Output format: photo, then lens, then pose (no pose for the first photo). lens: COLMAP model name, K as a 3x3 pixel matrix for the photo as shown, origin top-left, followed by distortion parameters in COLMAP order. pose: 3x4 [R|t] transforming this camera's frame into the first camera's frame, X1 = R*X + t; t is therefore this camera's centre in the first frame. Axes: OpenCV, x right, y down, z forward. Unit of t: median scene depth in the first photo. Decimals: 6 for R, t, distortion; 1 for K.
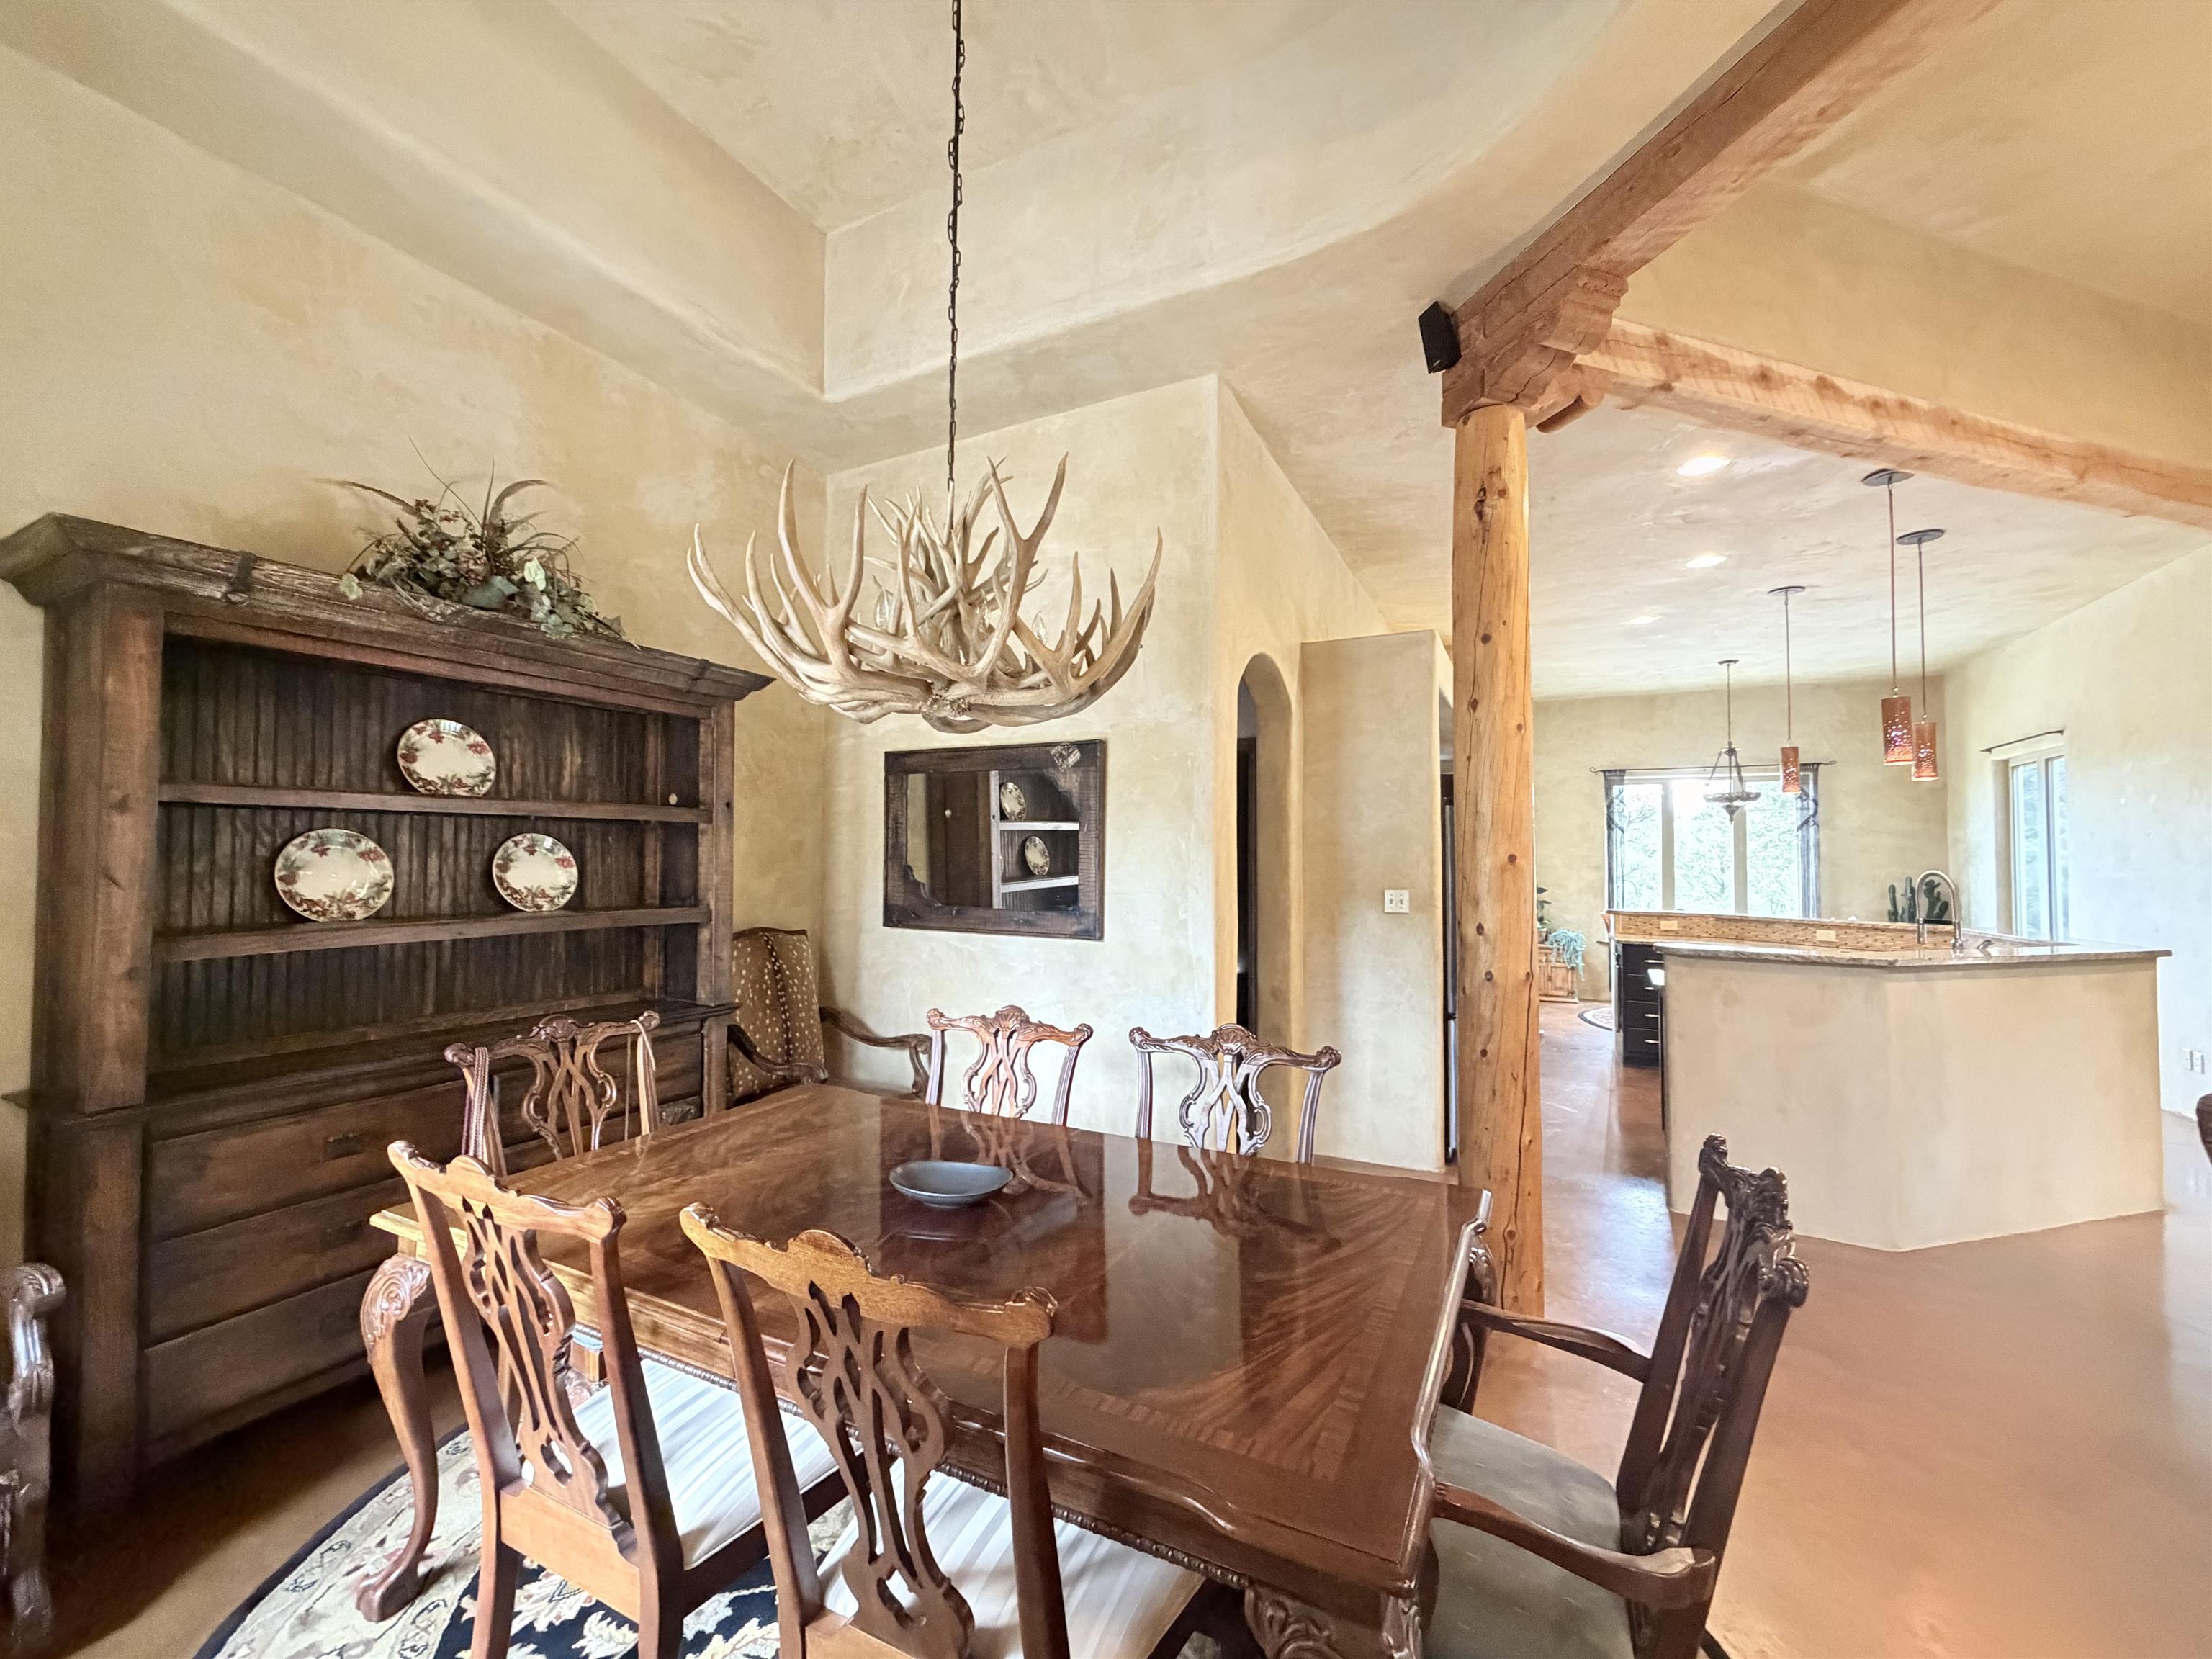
lens RADIAL K [[882.6, 0, 1102.7], [0, 882.6, 832.0], [0, 0, 1]] dist [0.001041, -0.000597]
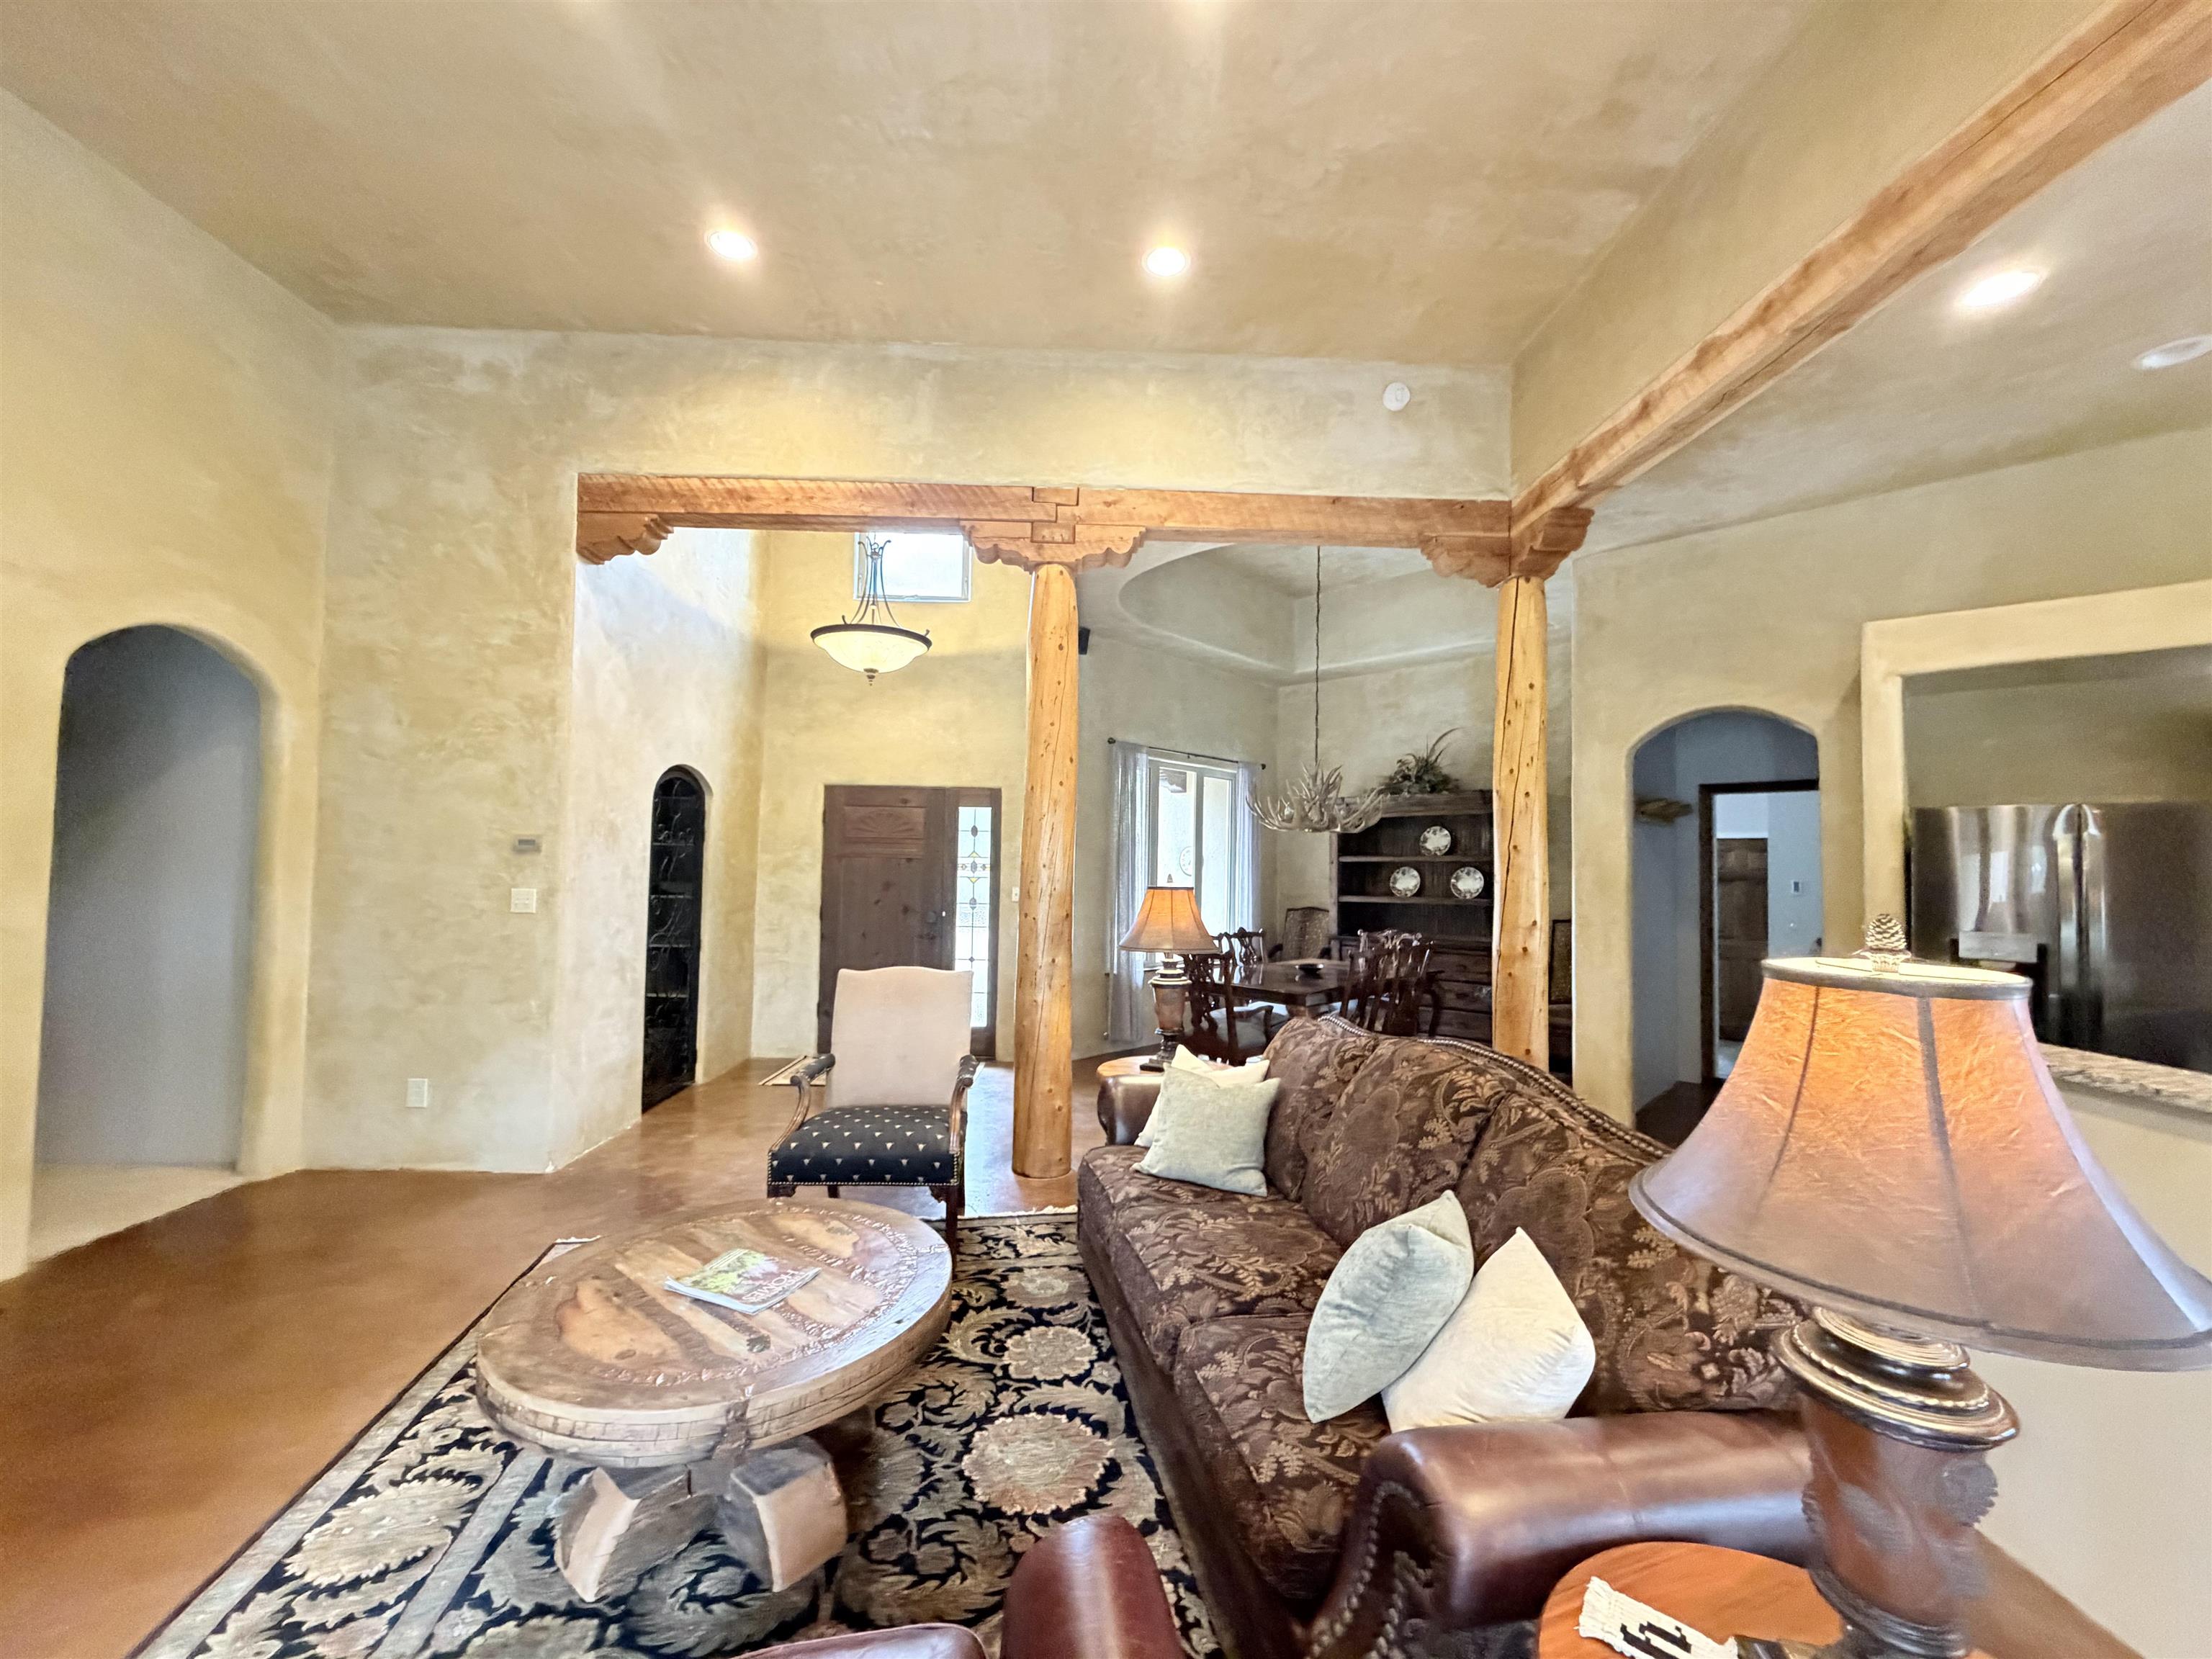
lens RADIAL K [[884.6, 0, 1104.5], [0, 884.6, 831.9], [0, 0, 1]] dist [-0.001379, 0.001323]
pose [[-0.282919, -0.049515, -0.957865, 1.890335], [0.014986, 0.998316, -0.056032, 0.025083], [0.959027, -0.030207, -0.281700, 0.674153]]
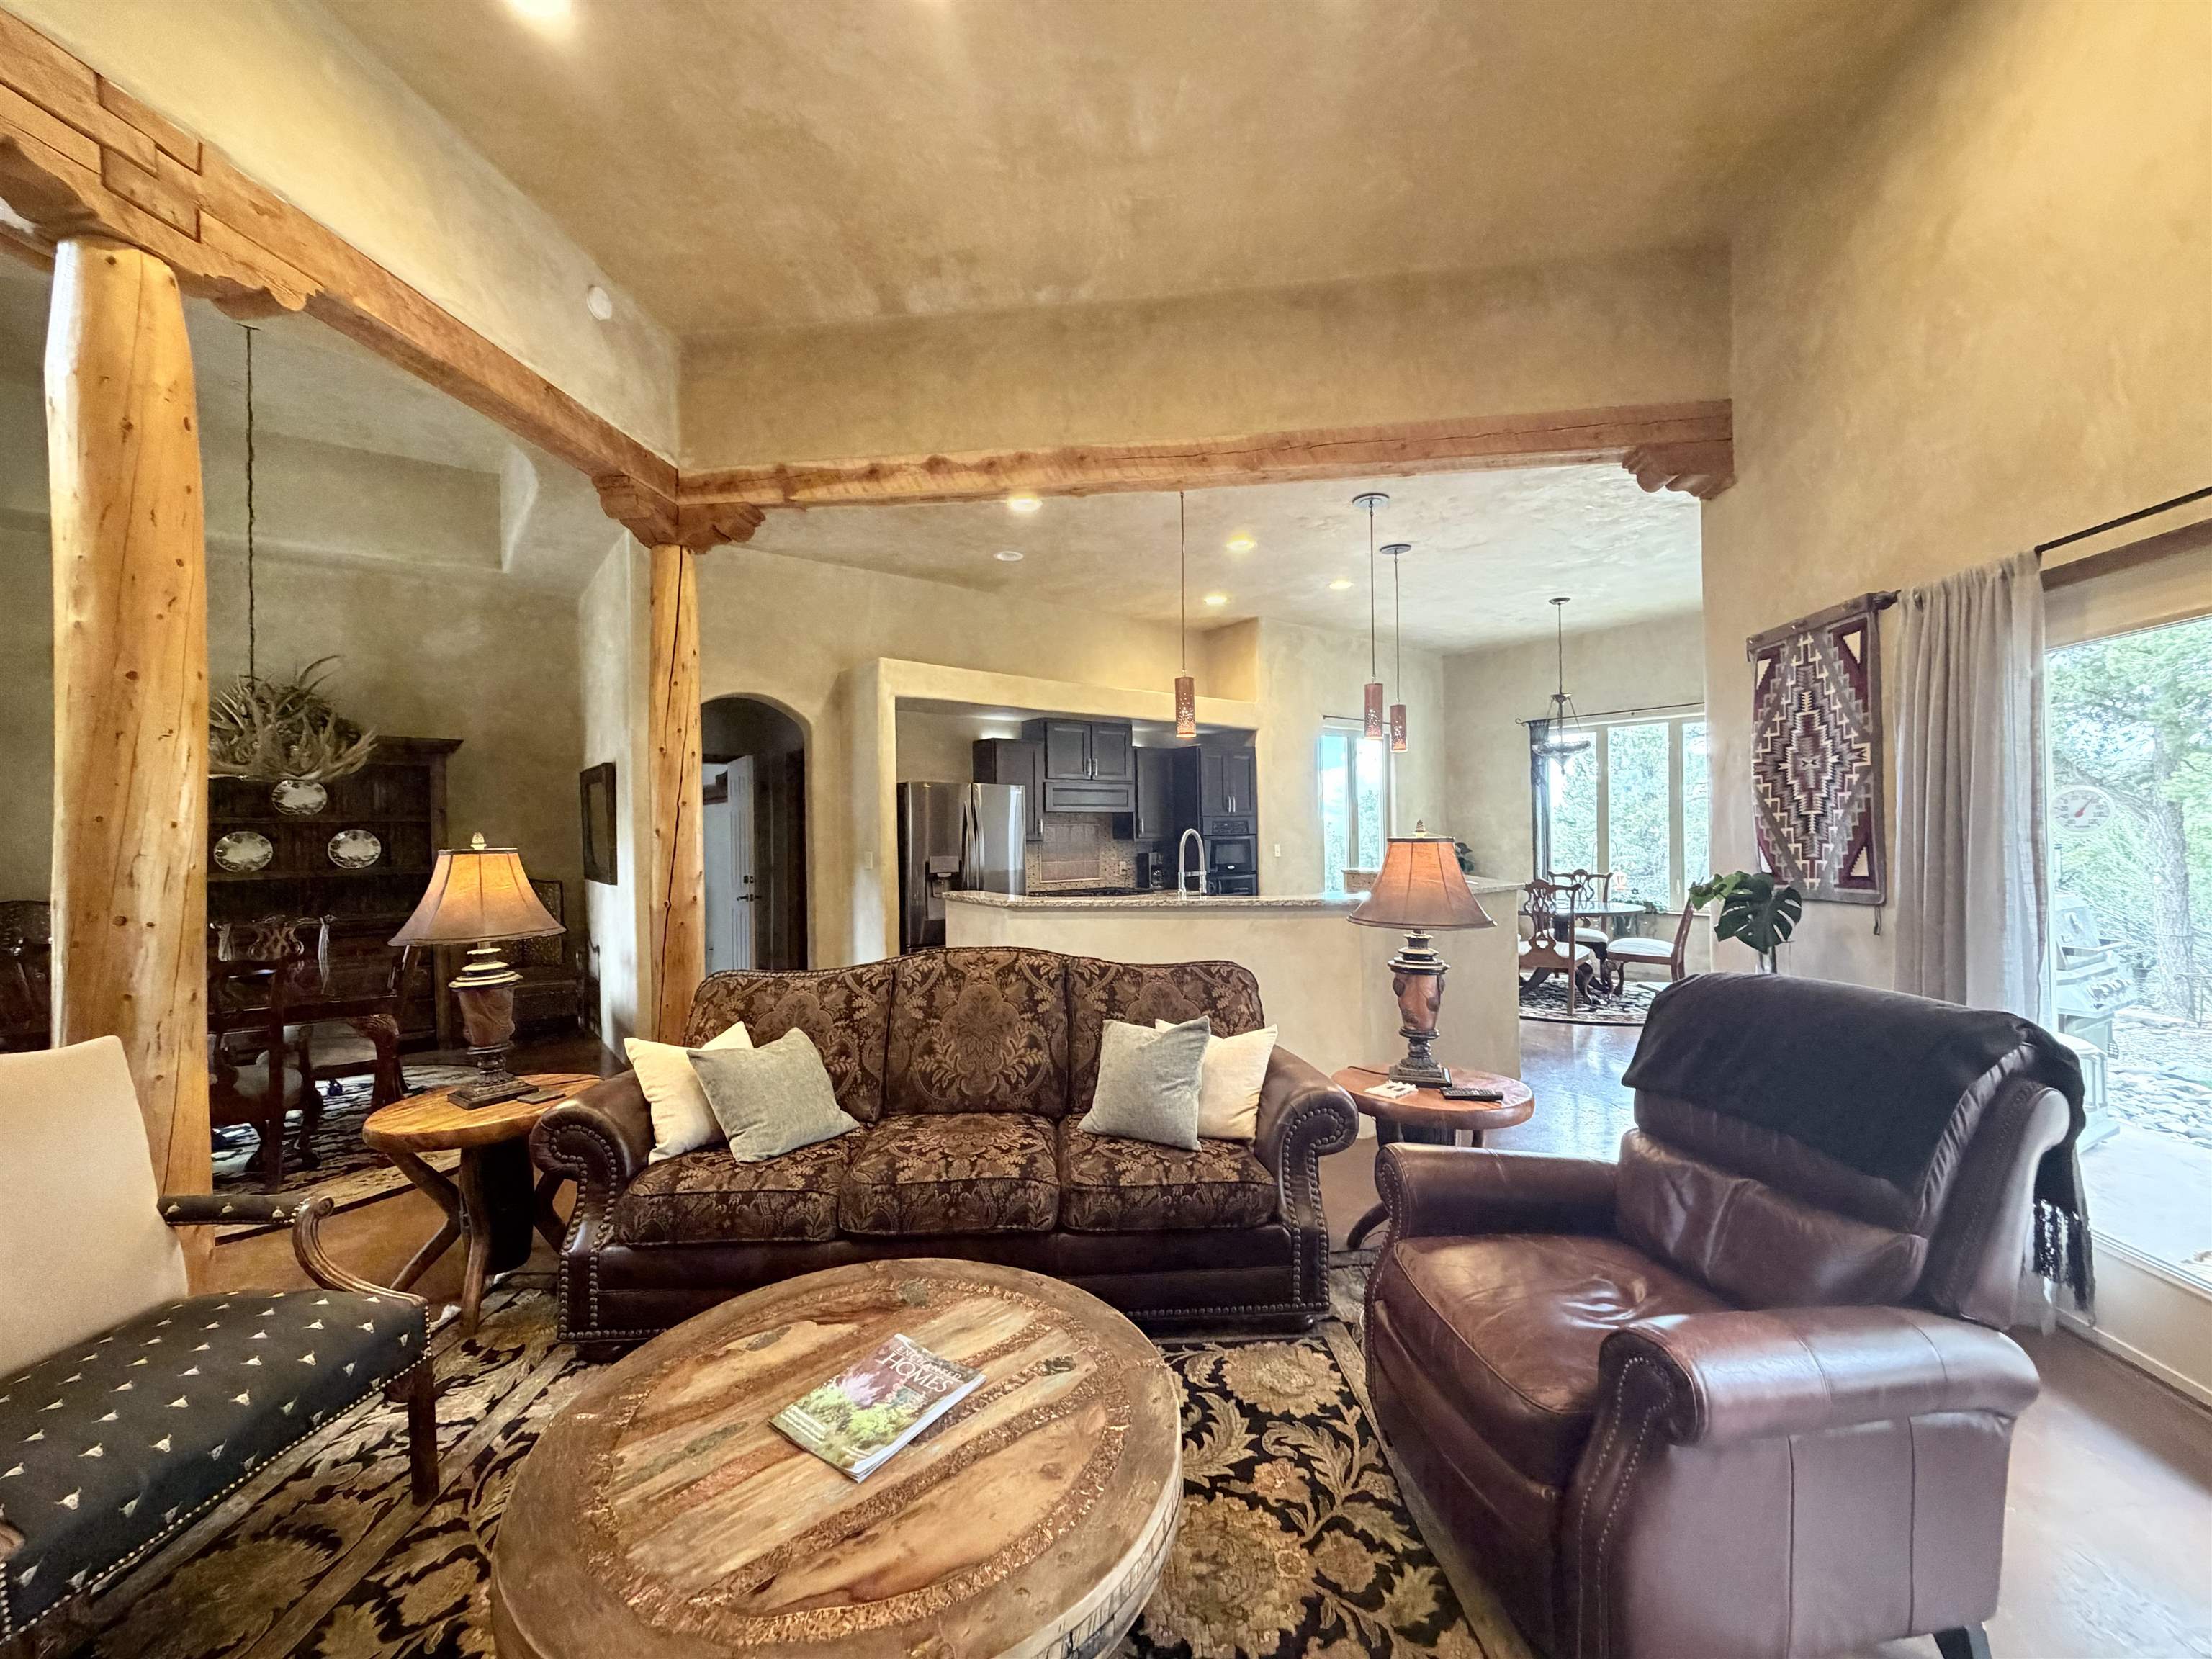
lens RADIAL K [[881.1, 0, 1103.9], [0, 881.1, 832.4], [0, 0, 1]] dist [0.002679, 0.000207]
pose [[0.908632, -0.022334, -0.417000, 1.628431], [0.037216, 0.998926, 0.027591, 0.015036], [0.415936, -0.040589, 0.908488, -0.110055]]
